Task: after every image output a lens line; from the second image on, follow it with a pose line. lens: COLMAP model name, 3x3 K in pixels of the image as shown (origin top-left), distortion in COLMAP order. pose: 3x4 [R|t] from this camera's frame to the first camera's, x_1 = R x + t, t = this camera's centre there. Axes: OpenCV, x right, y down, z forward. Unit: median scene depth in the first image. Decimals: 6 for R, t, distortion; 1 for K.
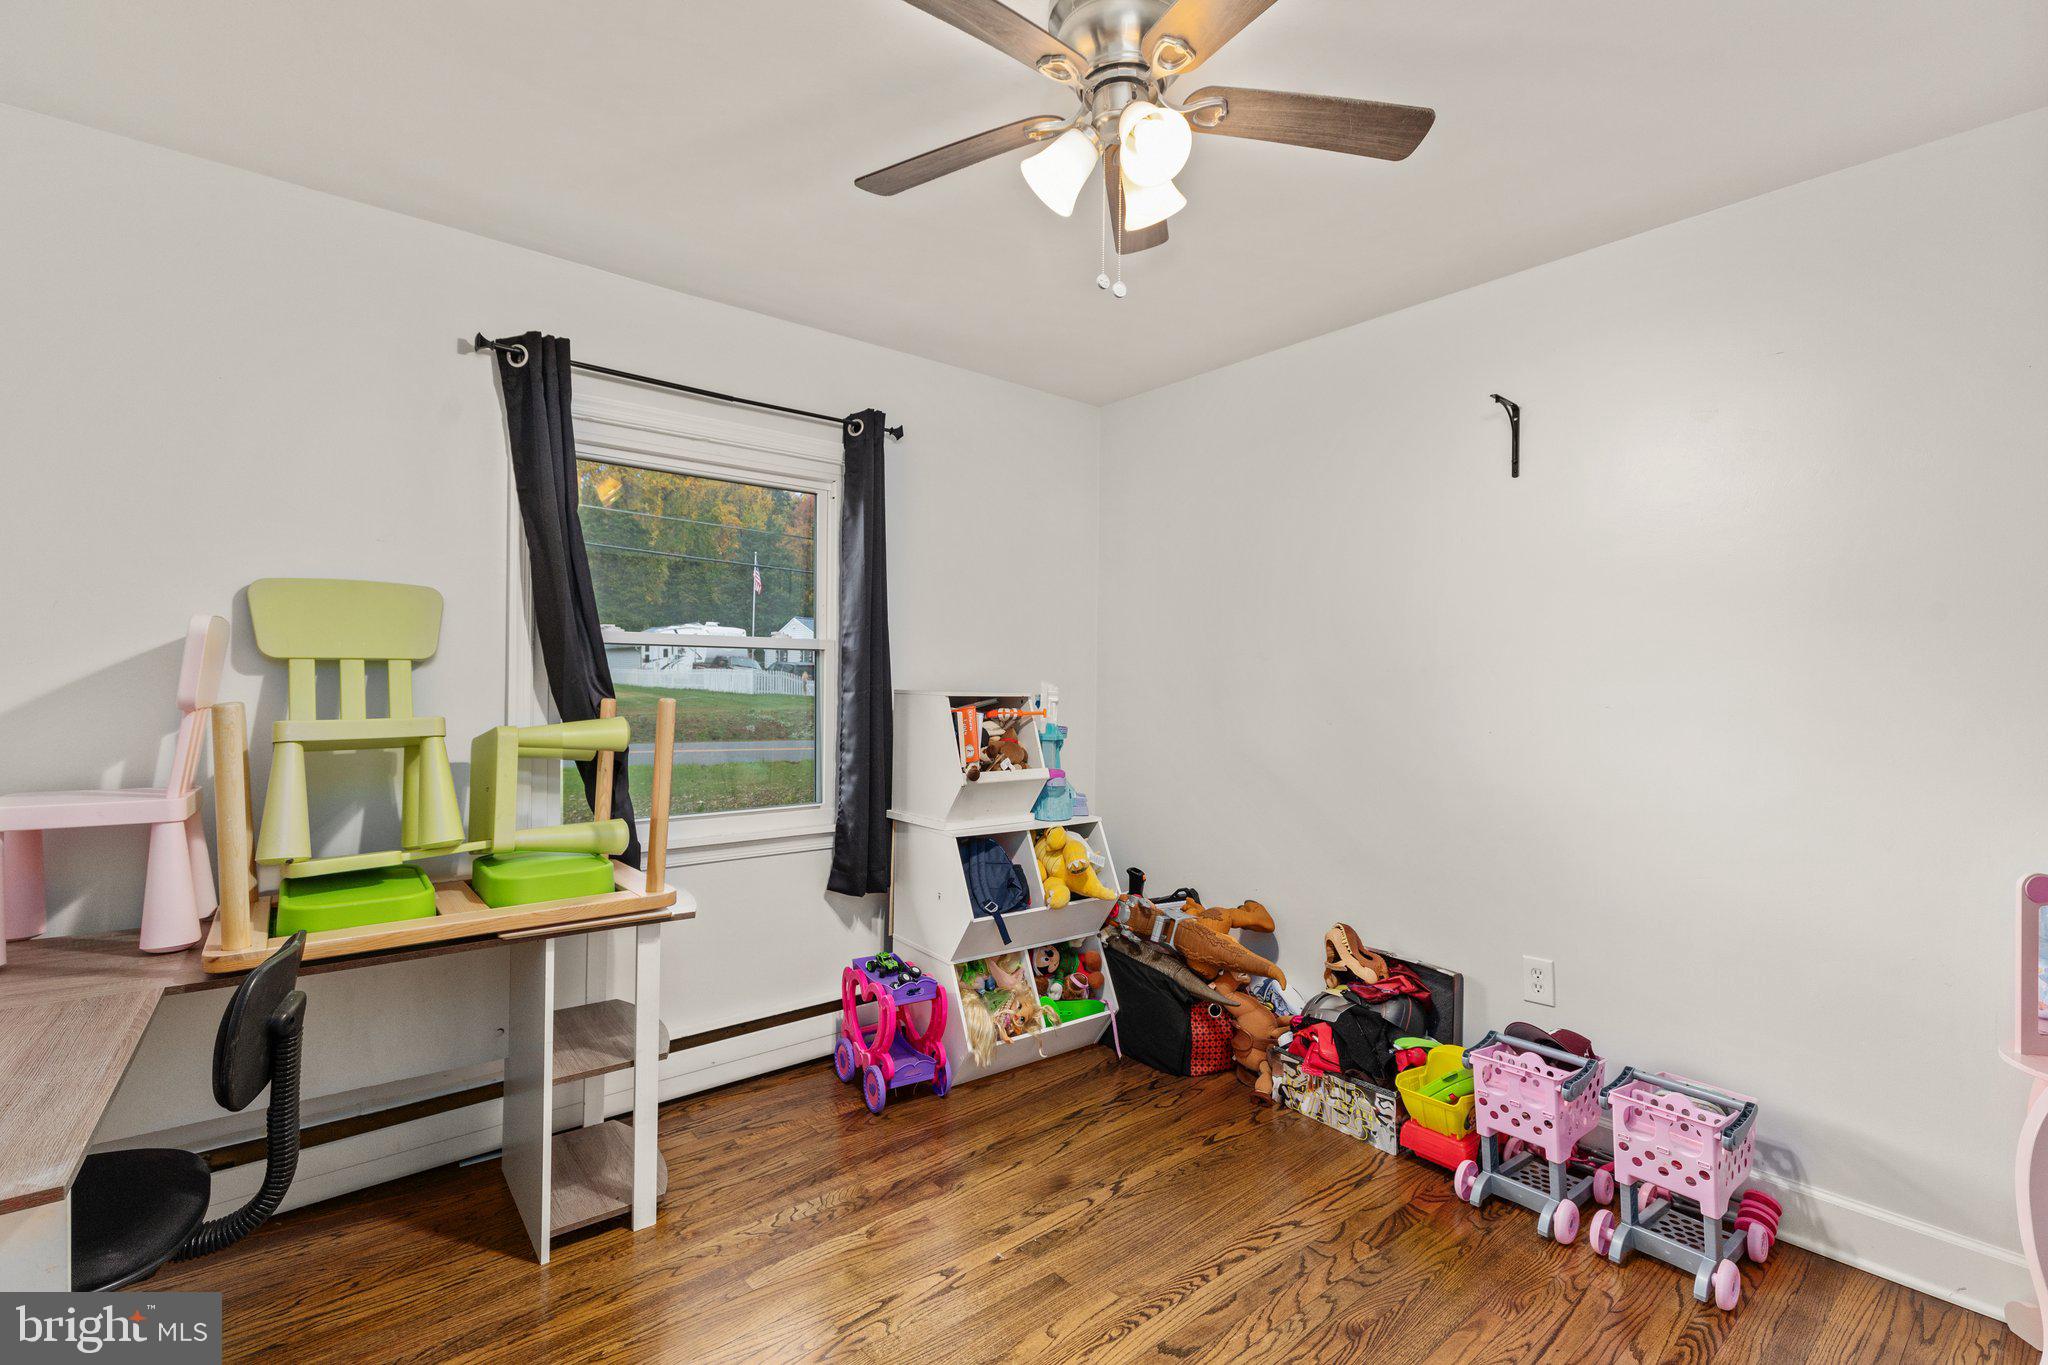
lens RADIAL K [[923.3, 0, 1052.5], [0, 923.3, 671.7], [0, 0, 1]] dist [0.009668, -0.001174]
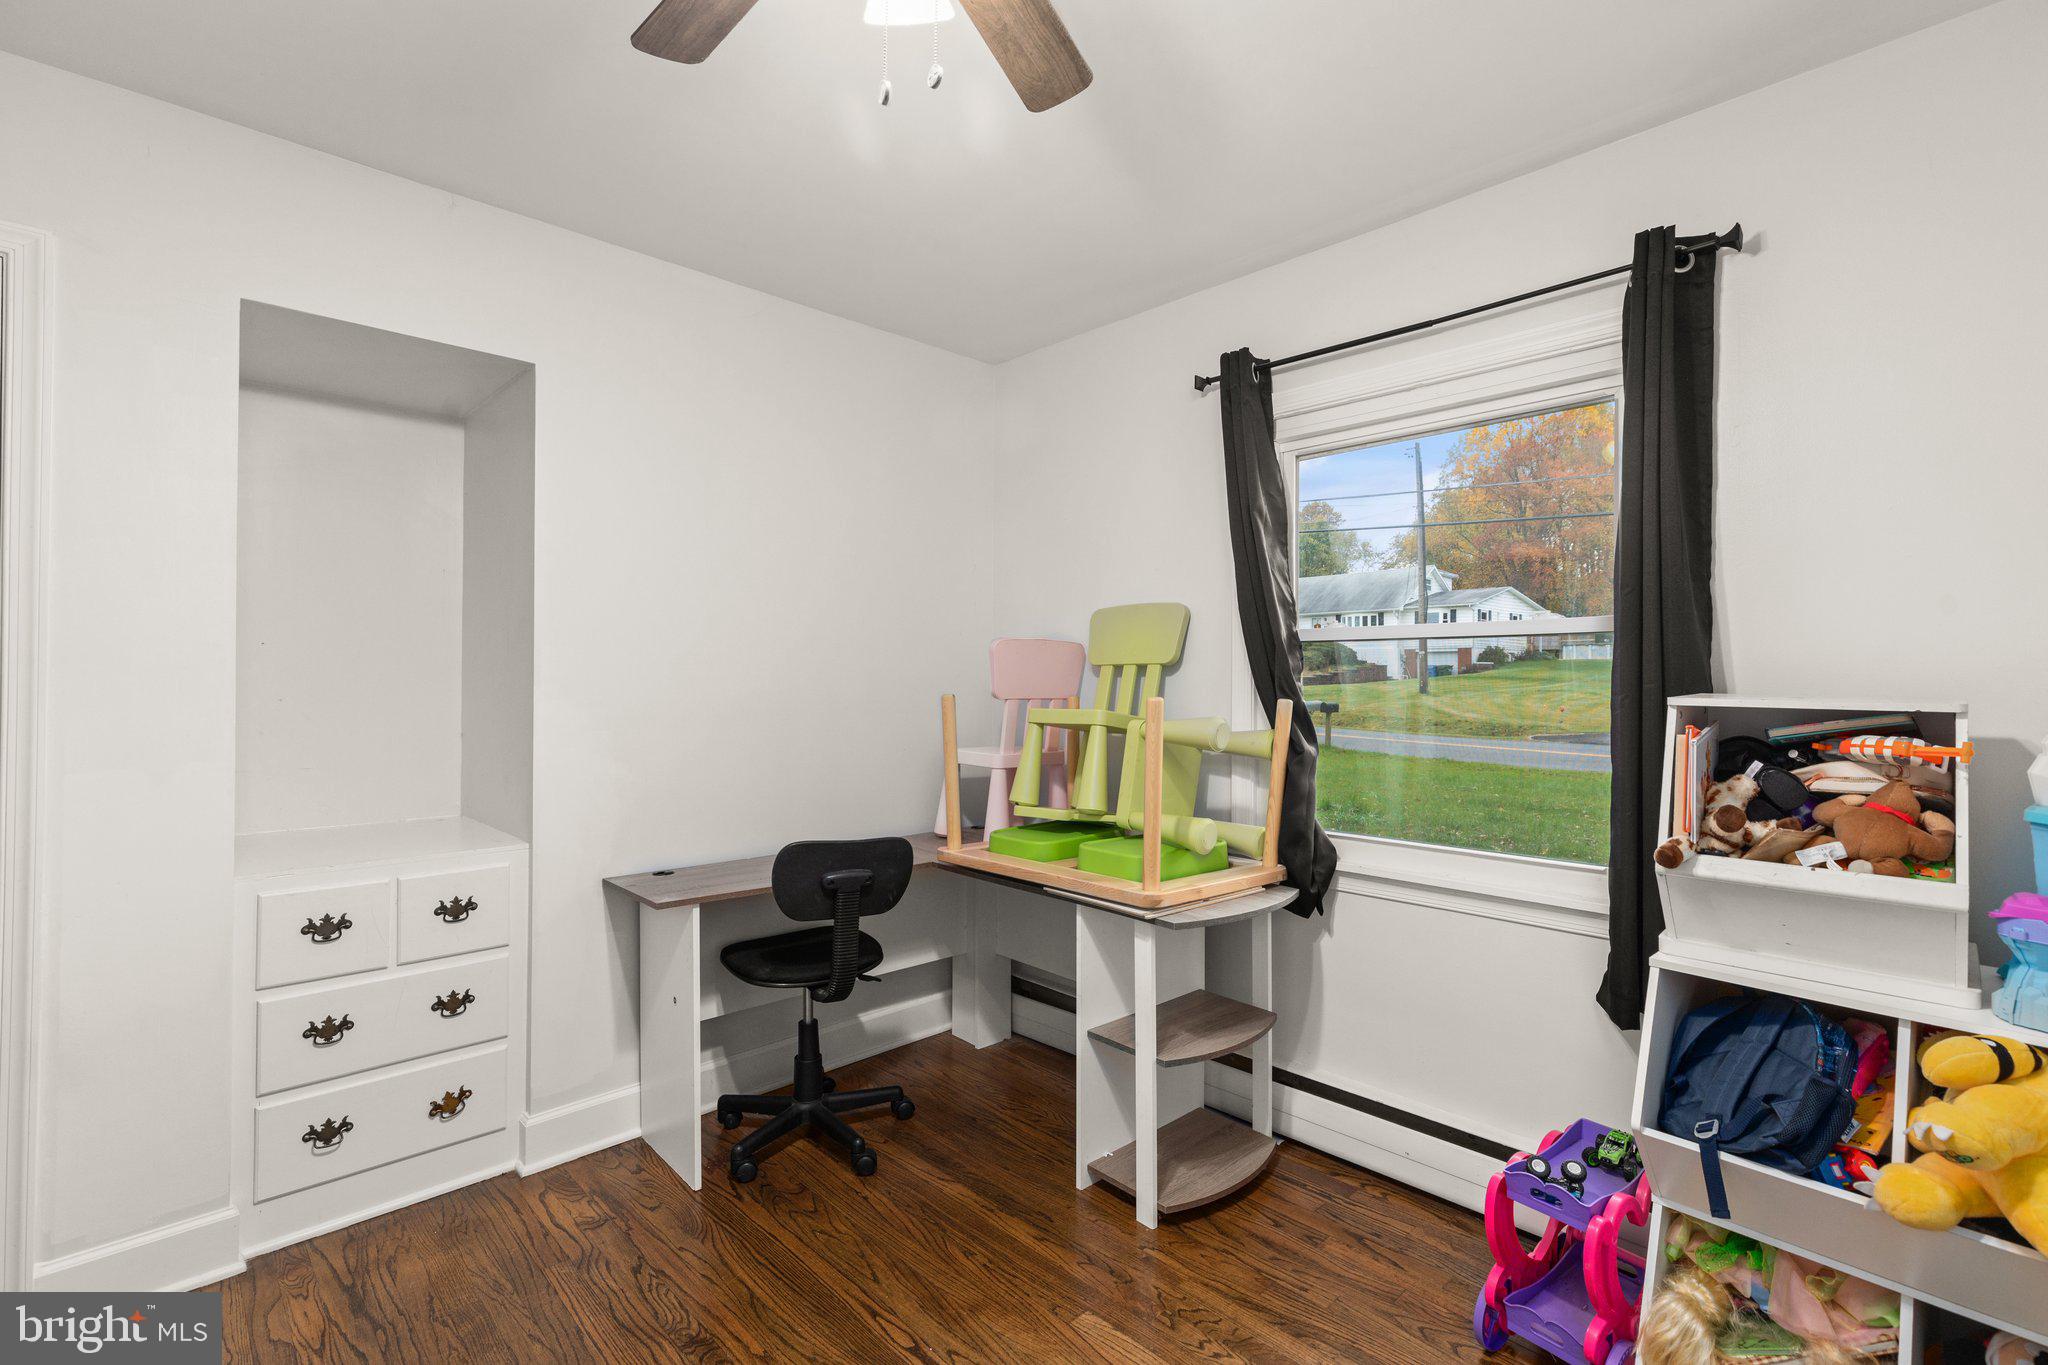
lens RADIAL K [[923.3, 0, 1052.5], [0, 923.3, 671.7], [0, 0, 1]] dist [0.009668, -0.001174]
pose [[0.067285, -0.018483, -0.997563, 0.424294], [0.004714, 0.999823, -0.018207, 0.016061], [0.997723, -0.003478, 0.067361, 0.631425]]
